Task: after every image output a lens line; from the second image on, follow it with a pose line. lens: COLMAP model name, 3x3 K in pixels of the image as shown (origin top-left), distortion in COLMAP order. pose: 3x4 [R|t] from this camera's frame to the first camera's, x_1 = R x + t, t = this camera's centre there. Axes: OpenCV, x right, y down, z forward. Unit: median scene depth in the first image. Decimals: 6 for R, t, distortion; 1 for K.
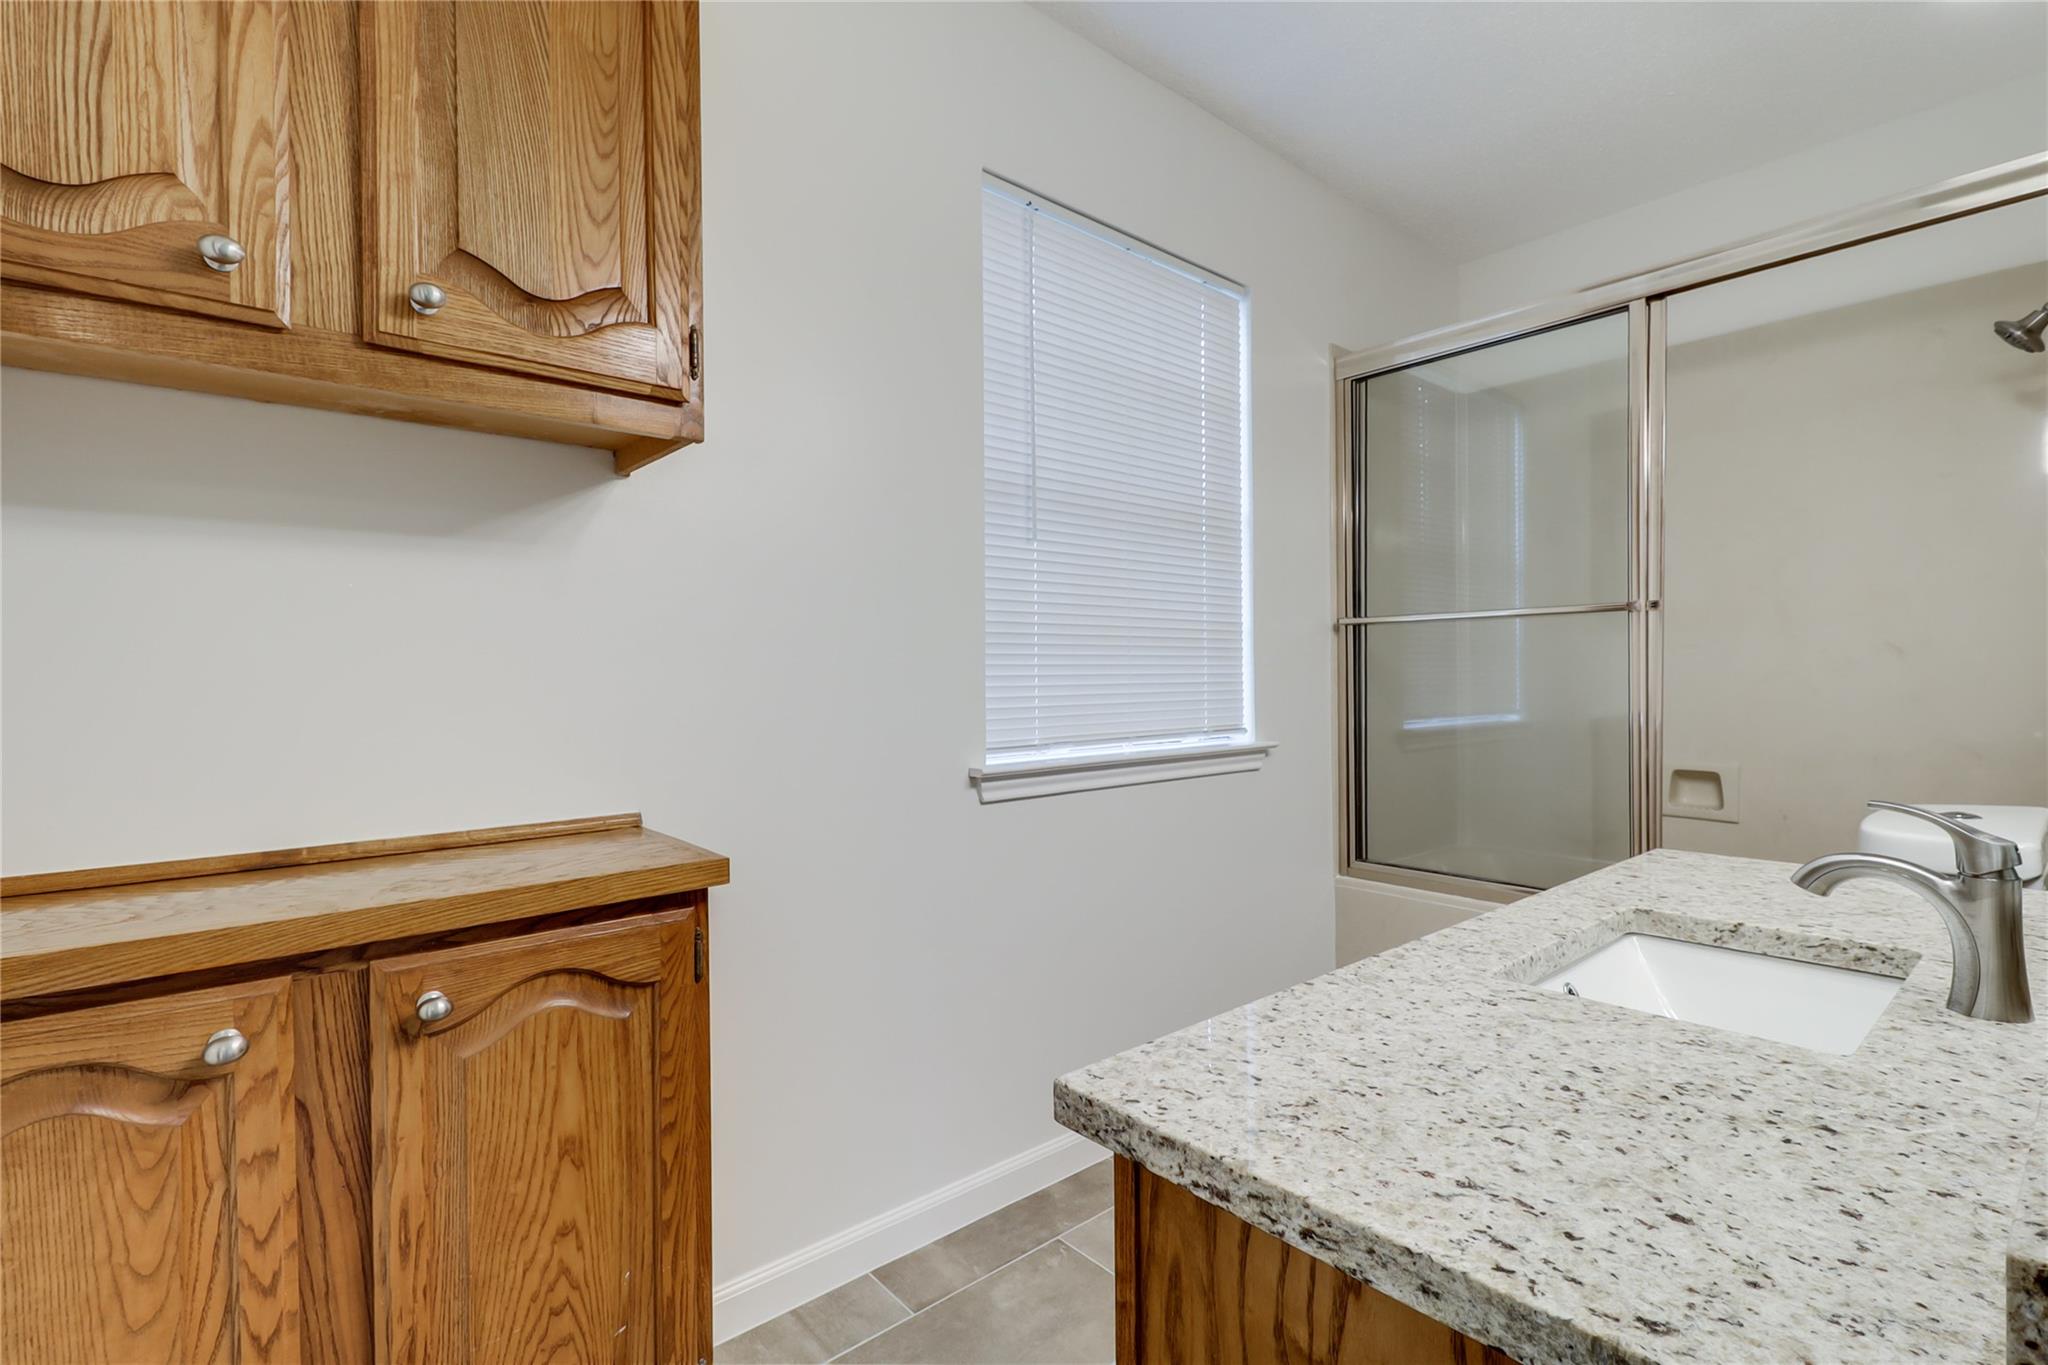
lens RADIAL K [[948.7, 0, 1067.6], [0, 948.7, 672.1], [0, 0, 1]] dist [-0.001260, -0.000614]
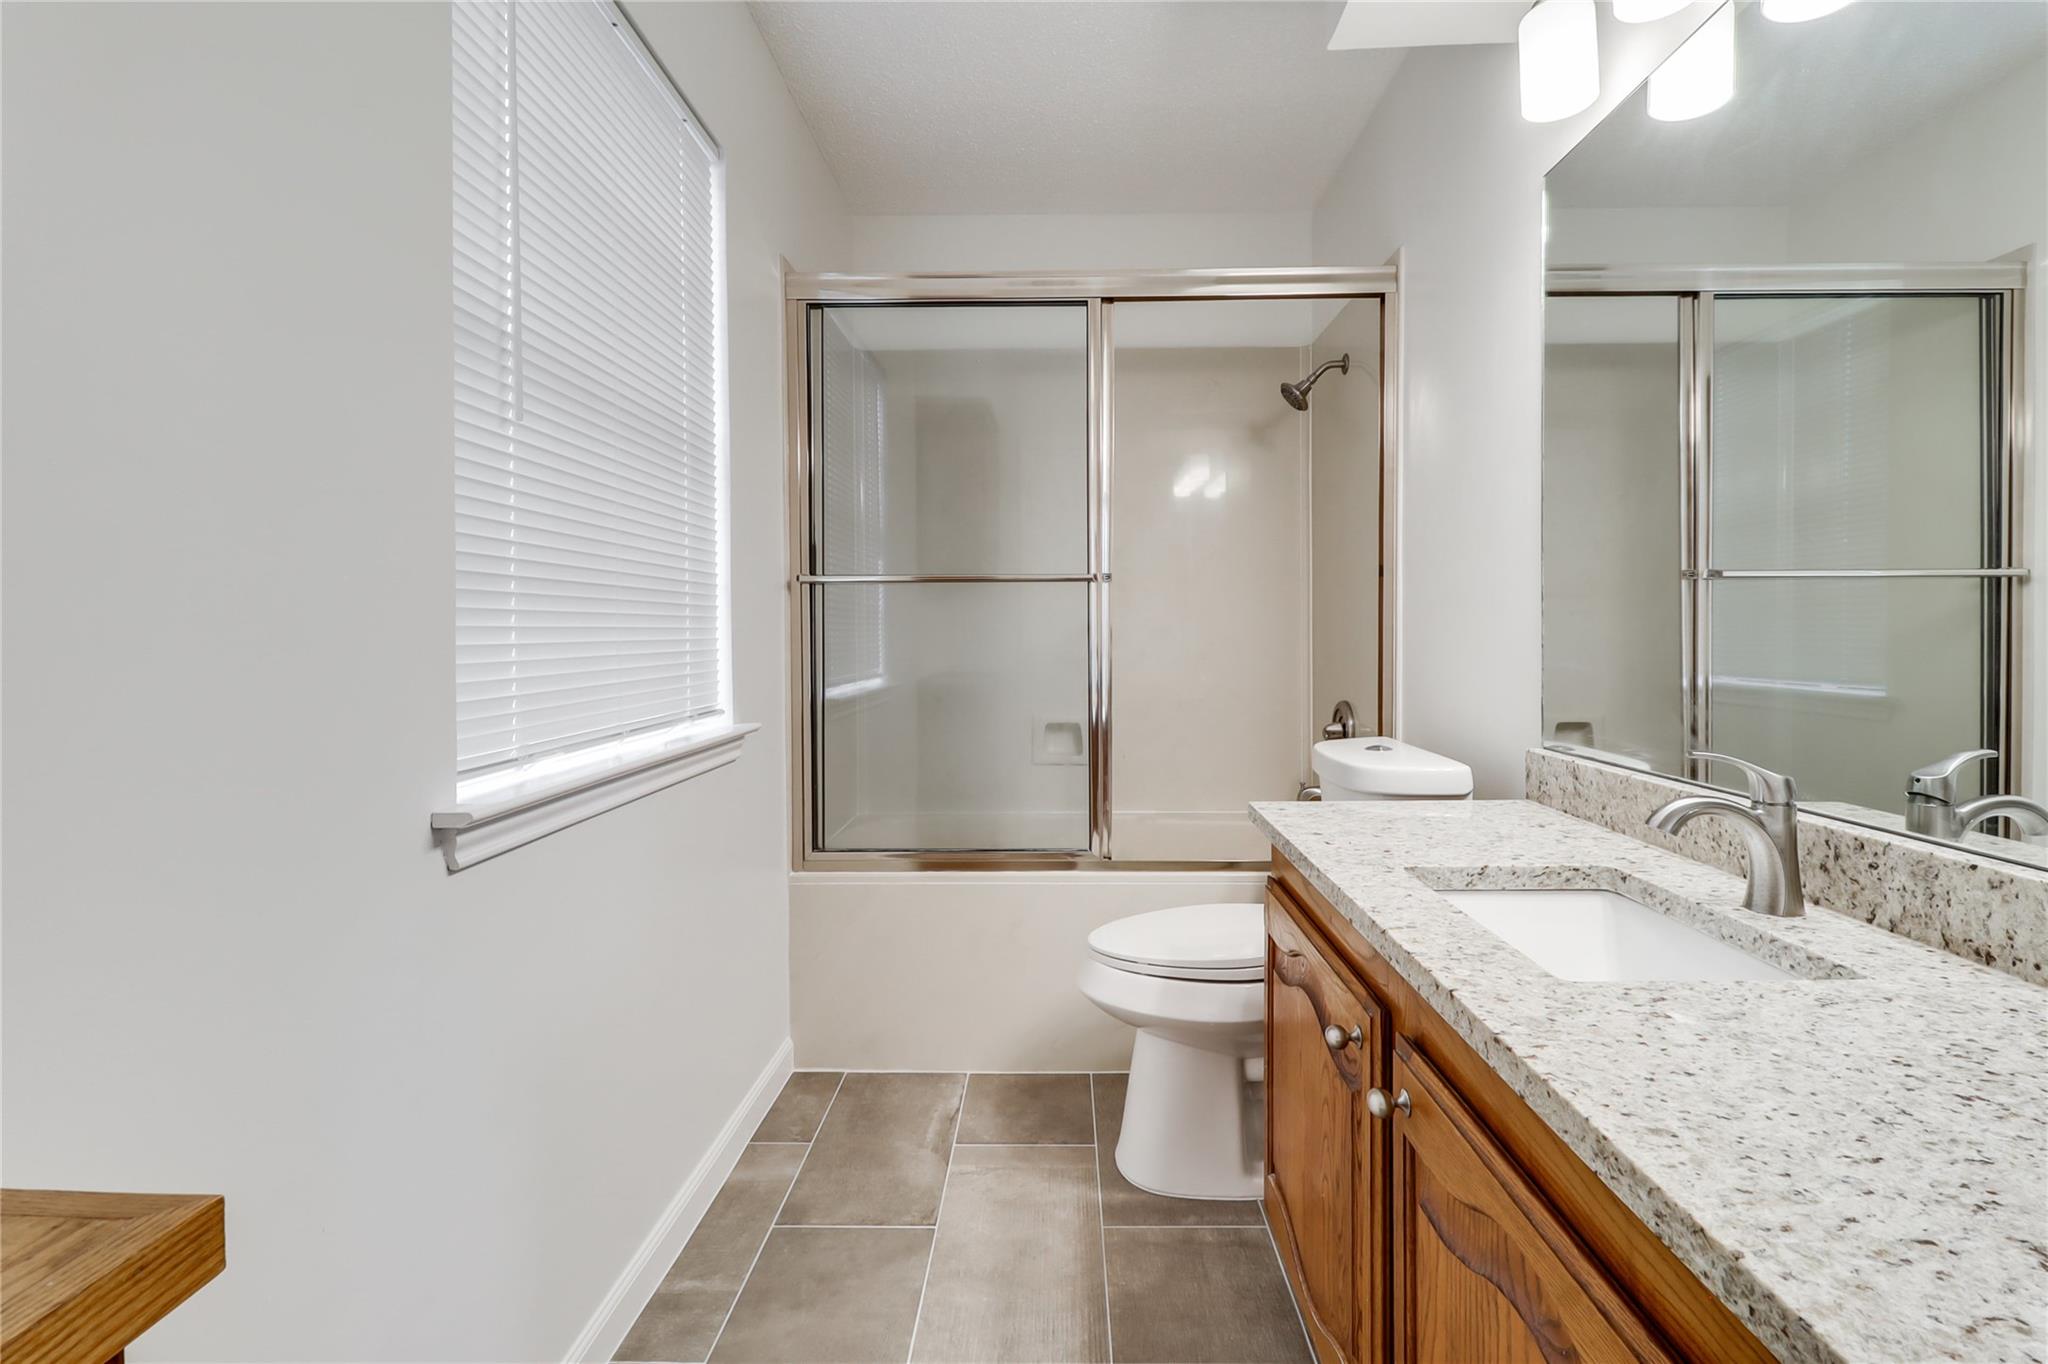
lens RADIAL K [[928.4, 0, 1031.6], [0, 928.4, 634.9], [0, 0, 1]] dist [0.035706, -0.023605]
pose [[0.679850, 0.003589, 0.733342, -0.236286], [-0.002029, 0.999993, -0.003013, -0.000528], [-0.733348, 0.000560, 0.679853, 0.331305]]
